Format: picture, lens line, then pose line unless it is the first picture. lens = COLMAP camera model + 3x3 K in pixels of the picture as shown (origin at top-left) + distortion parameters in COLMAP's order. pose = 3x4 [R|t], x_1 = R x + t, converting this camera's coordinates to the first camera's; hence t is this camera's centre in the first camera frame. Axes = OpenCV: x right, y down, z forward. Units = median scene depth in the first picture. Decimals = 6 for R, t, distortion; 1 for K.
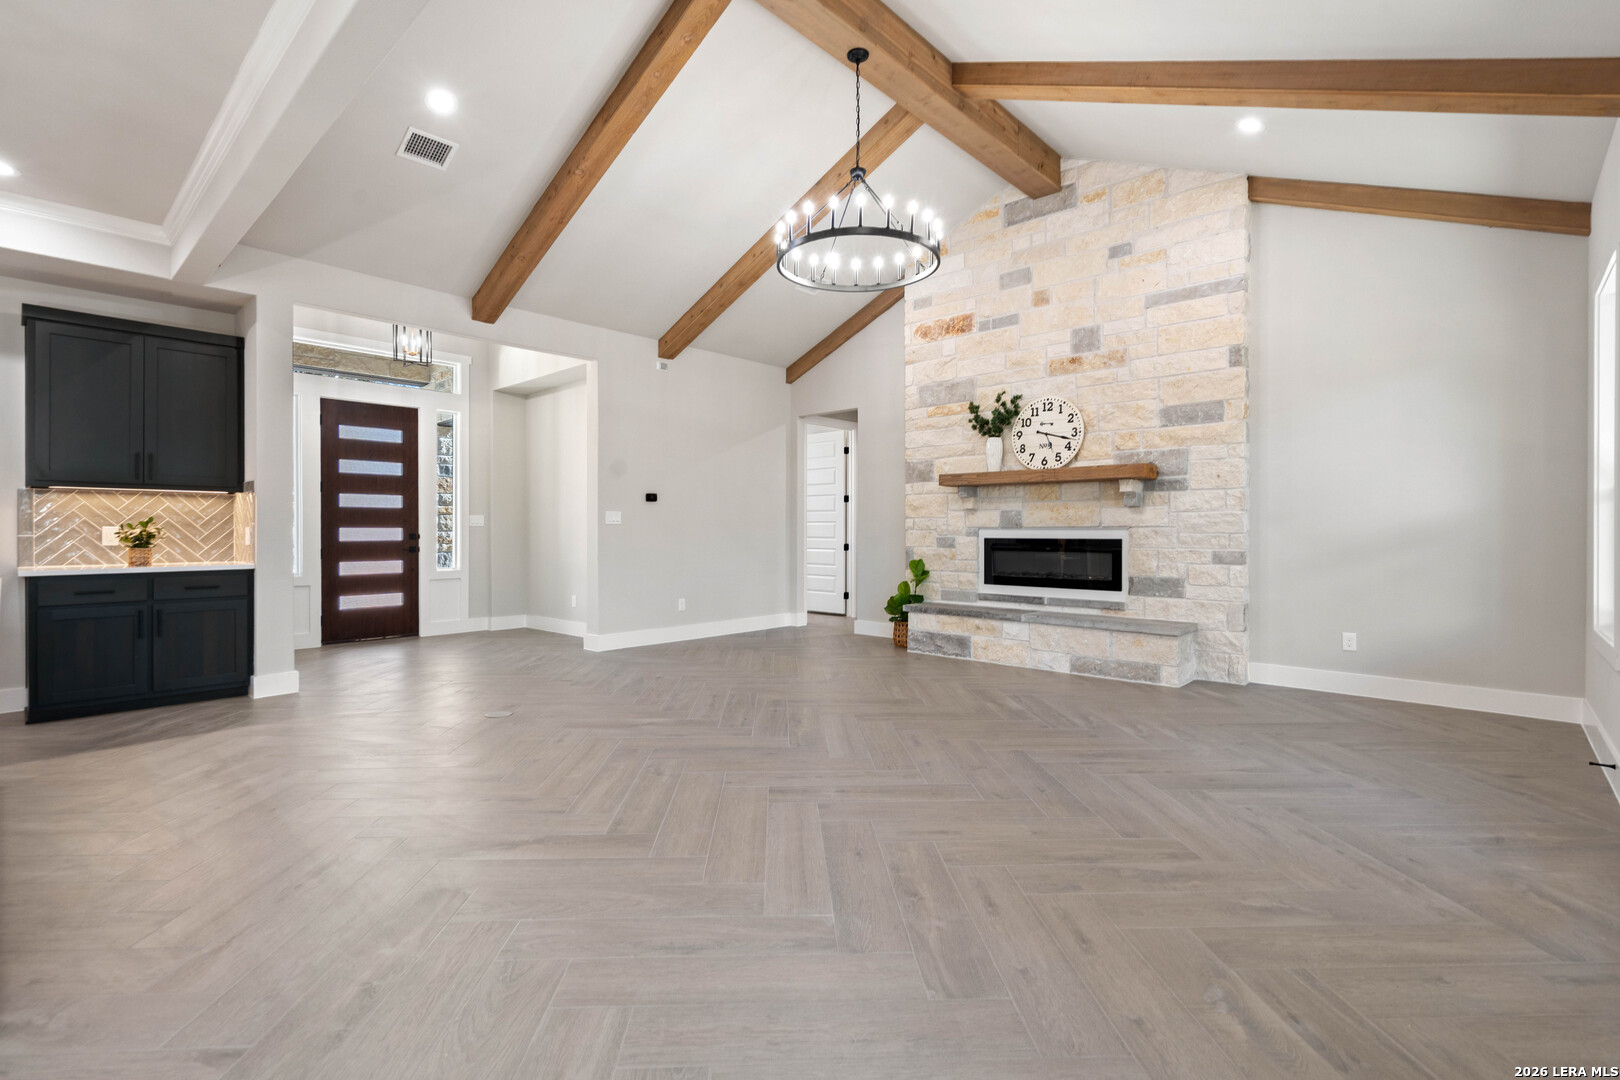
lens RADIAL K [[742.8, 0, 810.1], [0, 742.8, 530.9], [0, 0, 1]] dist [-0.000157, -0.000015]
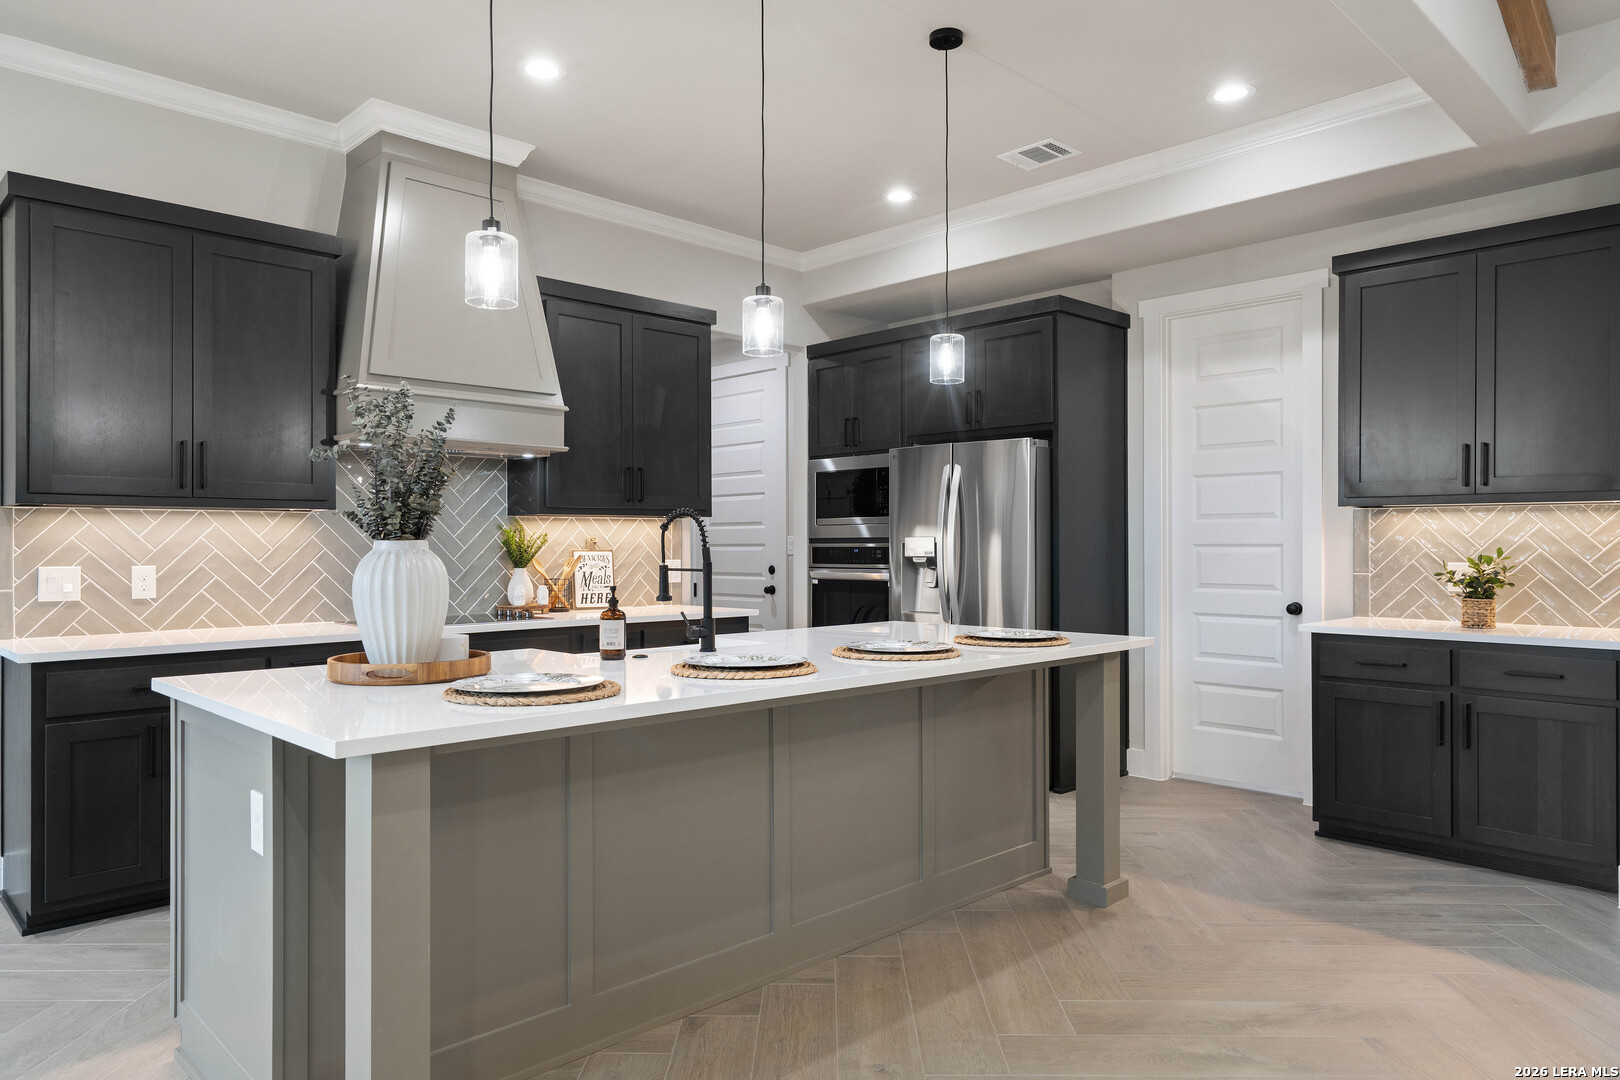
lens RADIAL K [[1049.5, 0, 810.0], [0, 1049.5, 540.0], [0, 0, 1]] dist [0.013974, -0.003370]
pose [[-0.054785, -0.001913, -0.998496, 0.000330], [0.000139, 0.999998, -0.001924, -0.018507], [0.998498, -0.000244, -0.054785, 0.377575]]
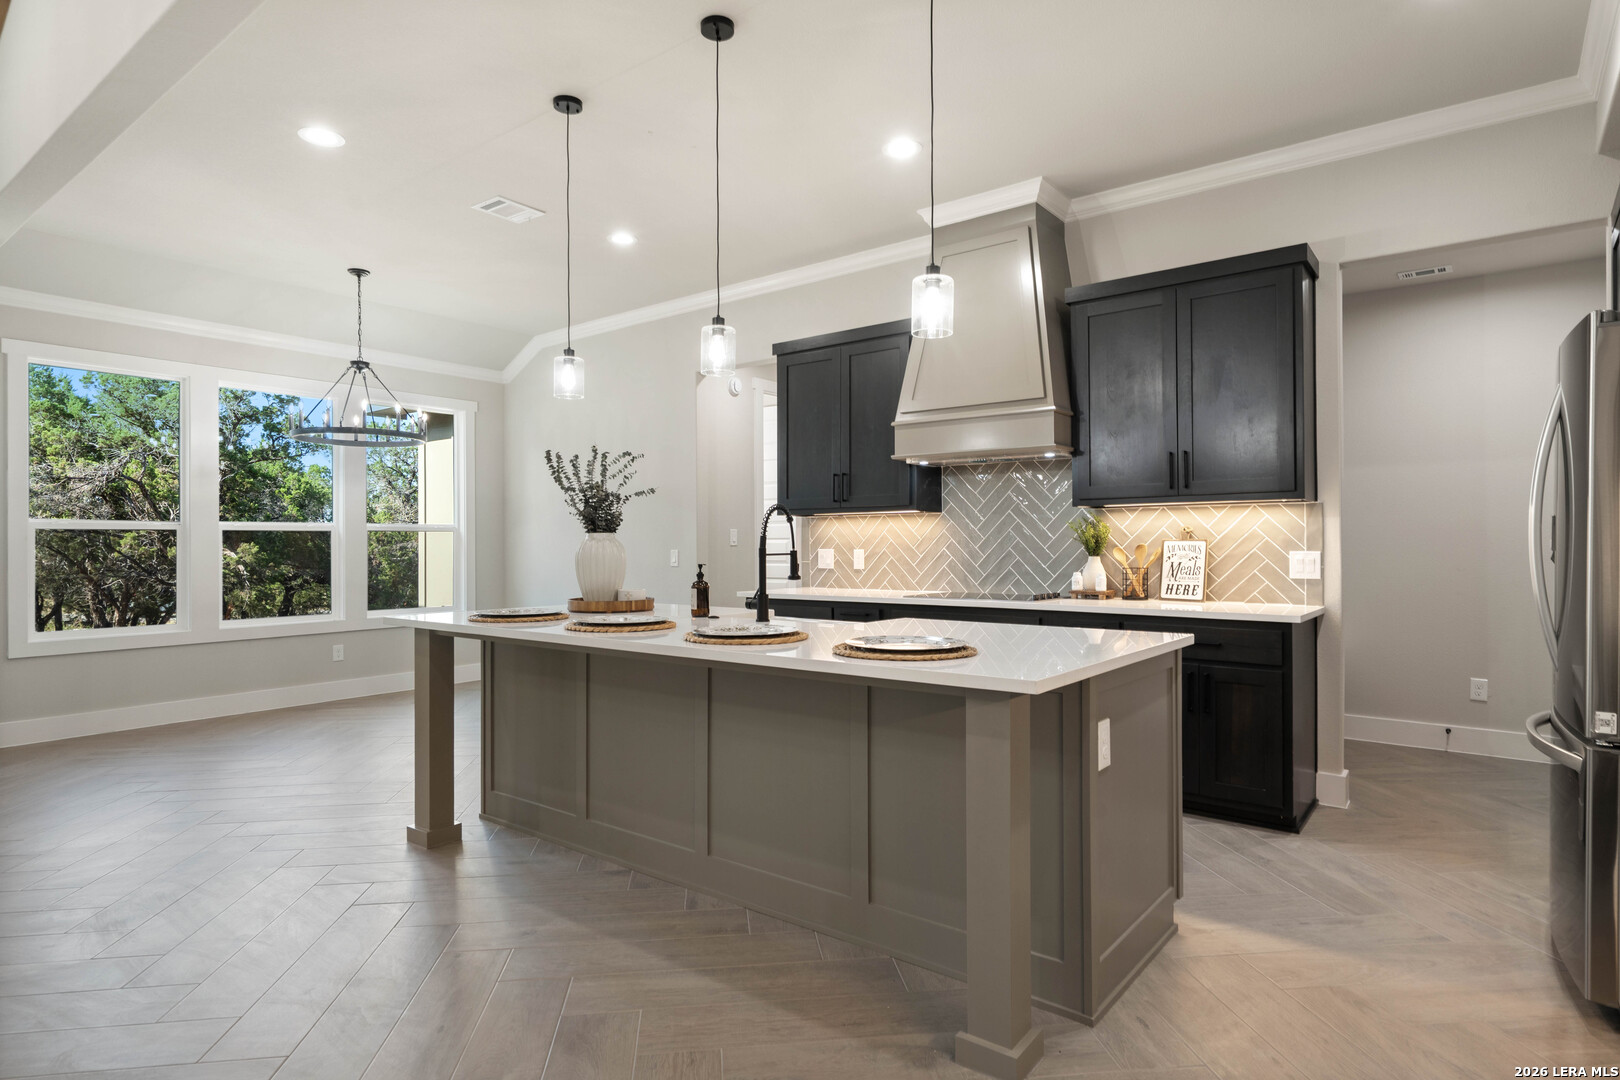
lens RADIAL K [[876.7, 0, 810.5], [0, 876.7, 543.9], [0, 0, 1]] dist [0.003083, 0.001413]
pose [[-0.996646, 0.006271, -0.081595, -0.485518], [0.006112, 0.999979, 0.002206, -0.012192], [0.081607, 0.001700, -0.996663, 0.810116]]
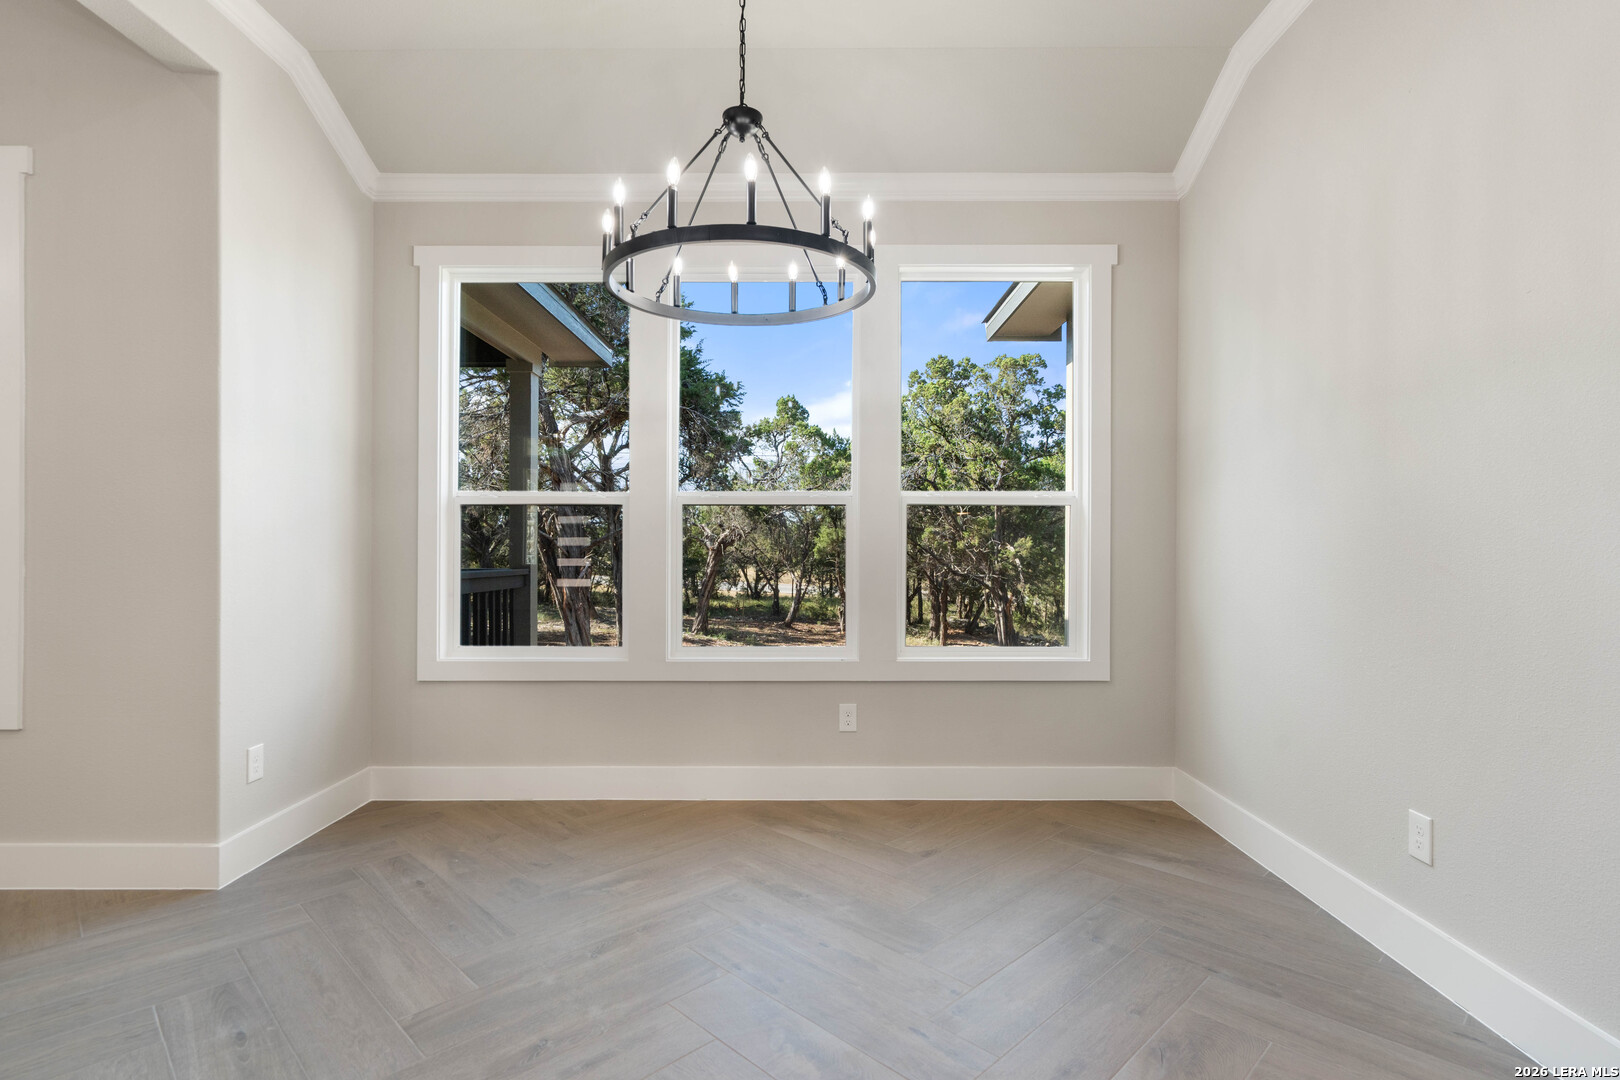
lens RADIAL K [[802.6, 0, 815.4], [0, 802.6, 543.4], [0, 0, 1]] dist [0.001915, 0.000168]
pose [[-0.679410, -0.001825, 0.733757, -0.393220], [-0.001160, 0.999998, 0.001414, -0.002977], [-0.733758, 0.000109, -0.679411, 0.094487]]
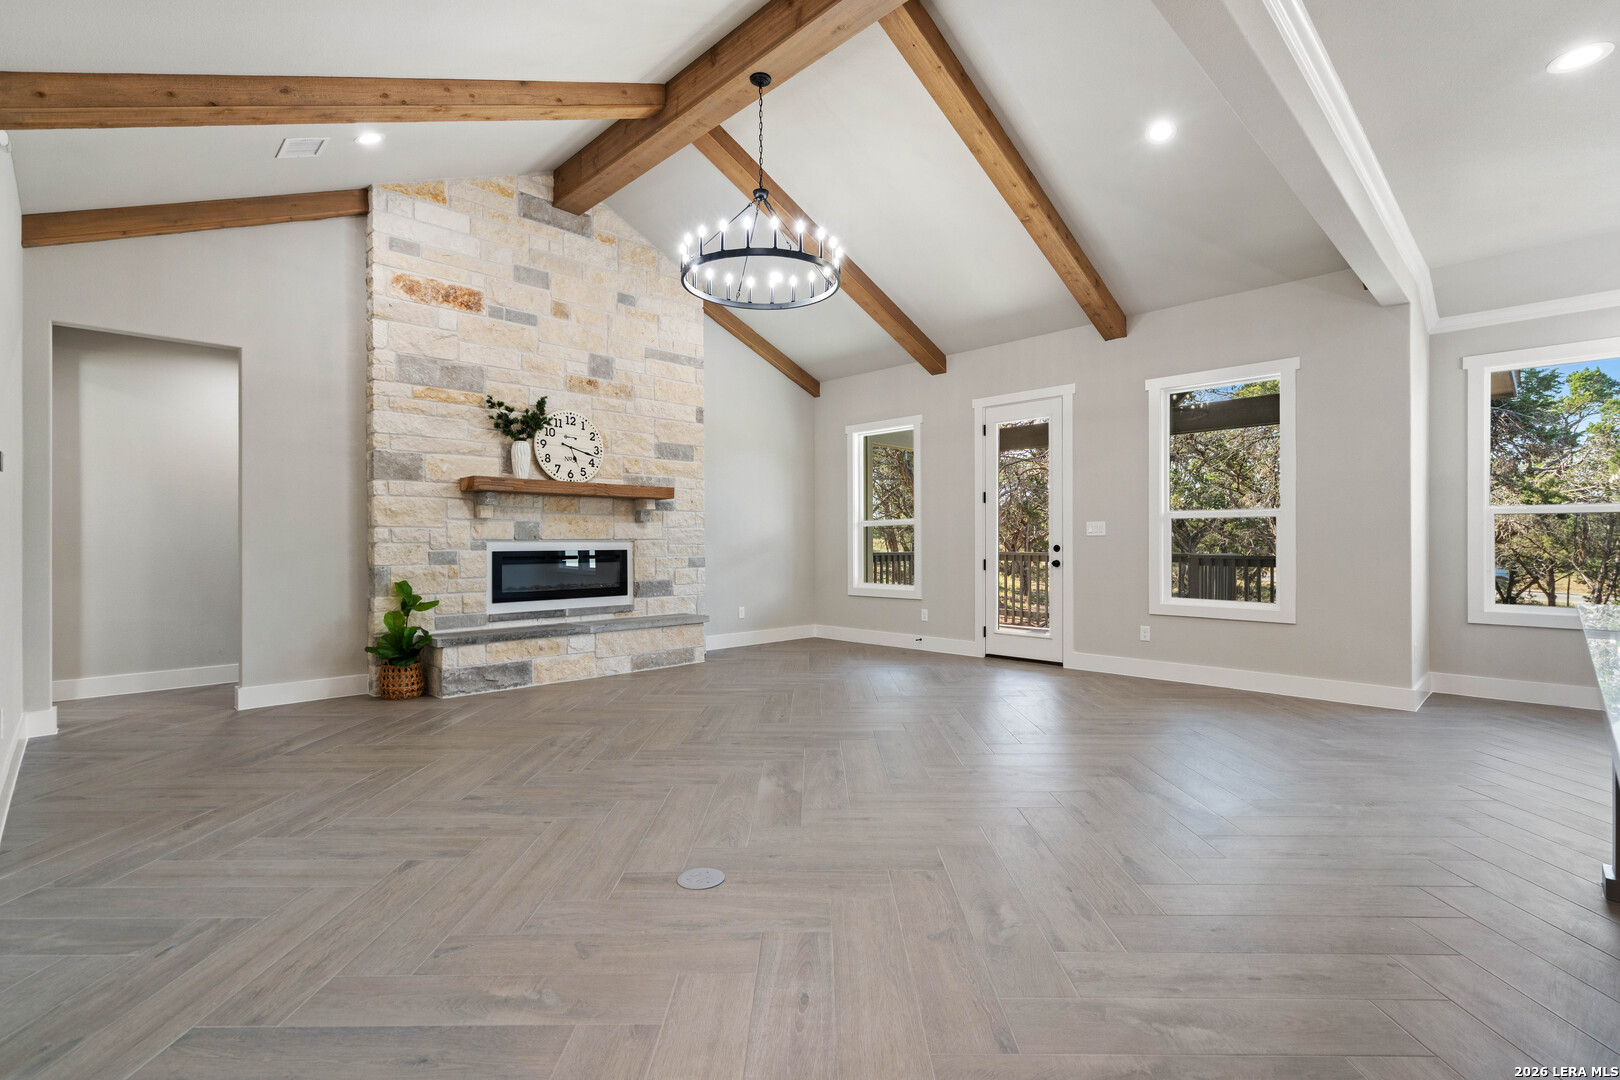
lens RADIAL K [[738.5, 0, 810.0], [0, 738.5, 540.0], [0, 0, 1]] dist [-0.014098, 0.014789]
pose [[0.048039, 0.000986, 0.998845, -0.671359], [0.003700, 0.999992, -0.001165, -0.001869], [-0.998839, 0.003751, 0.048035, 0.625864]]
